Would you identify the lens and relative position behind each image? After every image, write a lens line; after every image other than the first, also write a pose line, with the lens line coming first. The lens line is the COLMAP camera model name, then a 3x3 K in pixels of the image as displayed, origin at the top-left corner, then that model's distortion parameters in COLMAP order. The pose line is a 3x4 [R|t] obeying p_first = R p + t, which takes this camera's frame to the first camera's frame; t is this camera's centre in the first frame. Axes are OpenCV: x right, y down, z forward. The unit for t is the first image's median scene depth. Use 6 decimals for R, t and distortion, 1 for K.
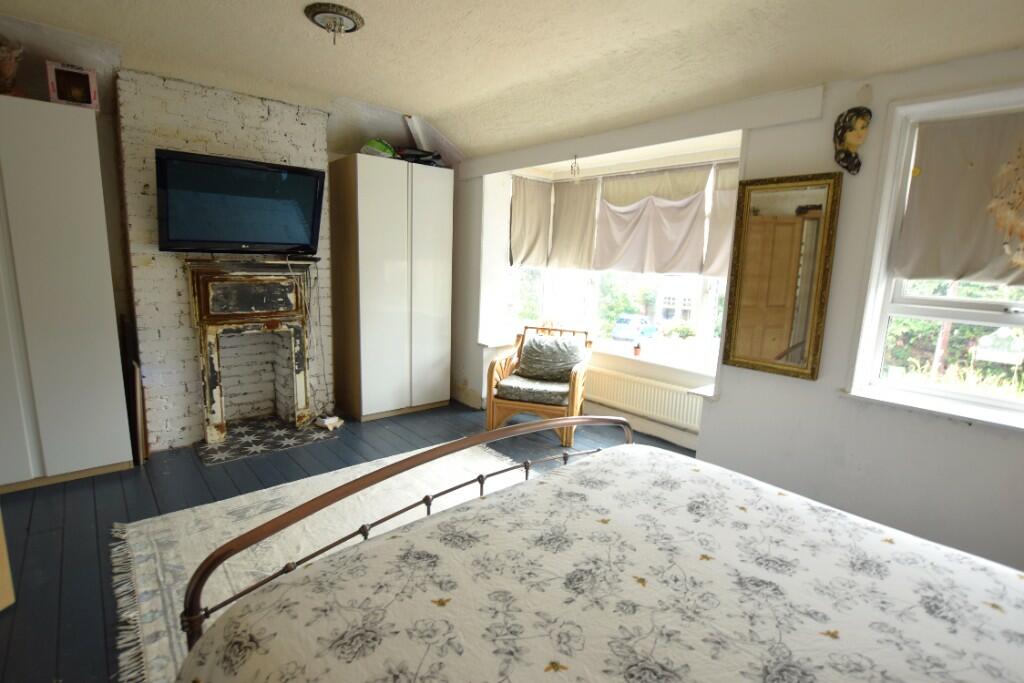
lens RADIAL K [[505.3, 0, 515.8], [0, 505.3, 342.1], [0, 0, 1]] dist [-0.022690, 0.000250]
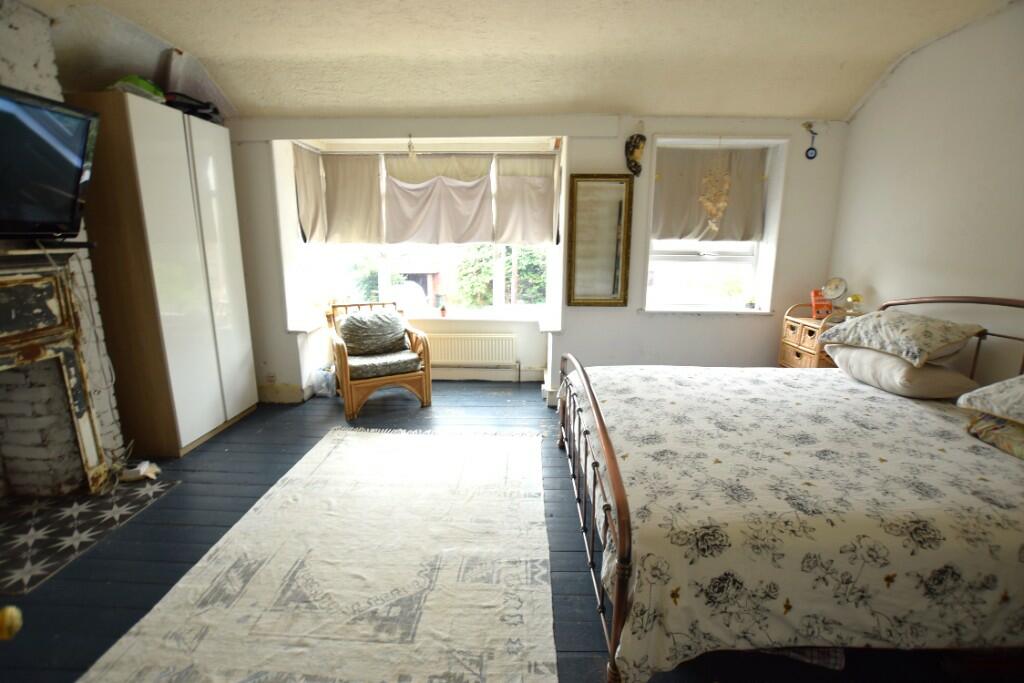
lens RADIAL K [[473.2, 0, 528.6], [0, 473.2, 342.9], [0, 0, 1]] dist [-0.026072, 0.000789]
pose [[0.658433, -0.192507, 0.727604, -0.477229], [0.138688, 0.981214, 0.134104, -0.035507], [-0.739751, 0.012611, 0.672762, 0.143579]]
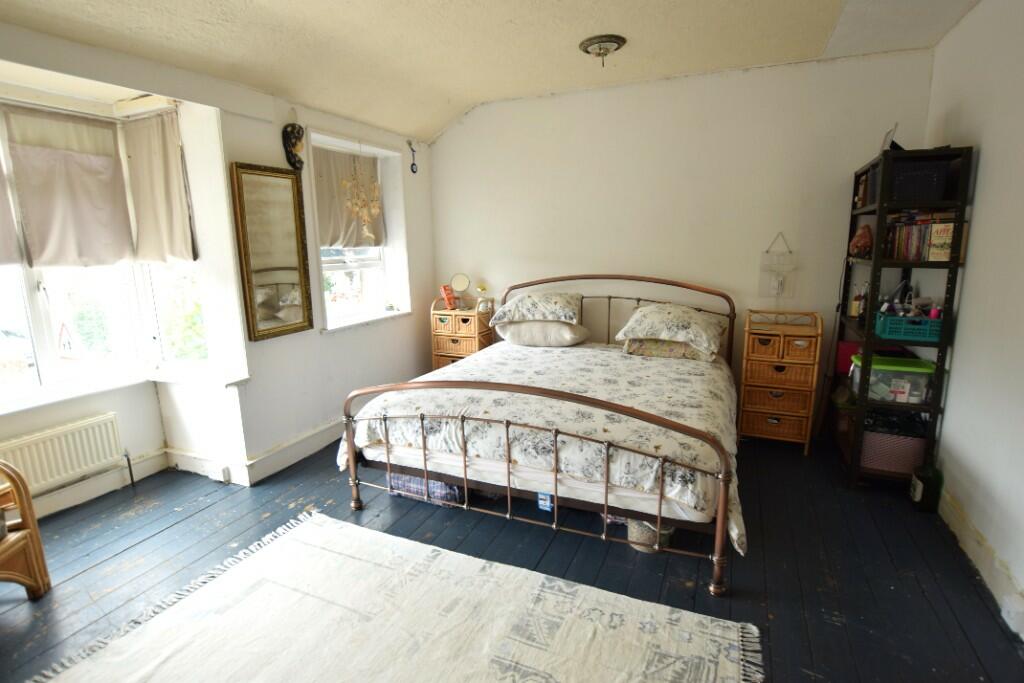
lens RADIAL K [[505.3, 0, 522.7], [0, 505.3, 341.3], [0, 0, 1]] dist [-0.022690, 0.000250]
pose [[-0.442335, -0.204394, 0.873248, -0.543761], [0.145633, 0.944392, 0.294814, -0.134131], [-0.884947, 0.257580, -0.387972, 0.678283]]
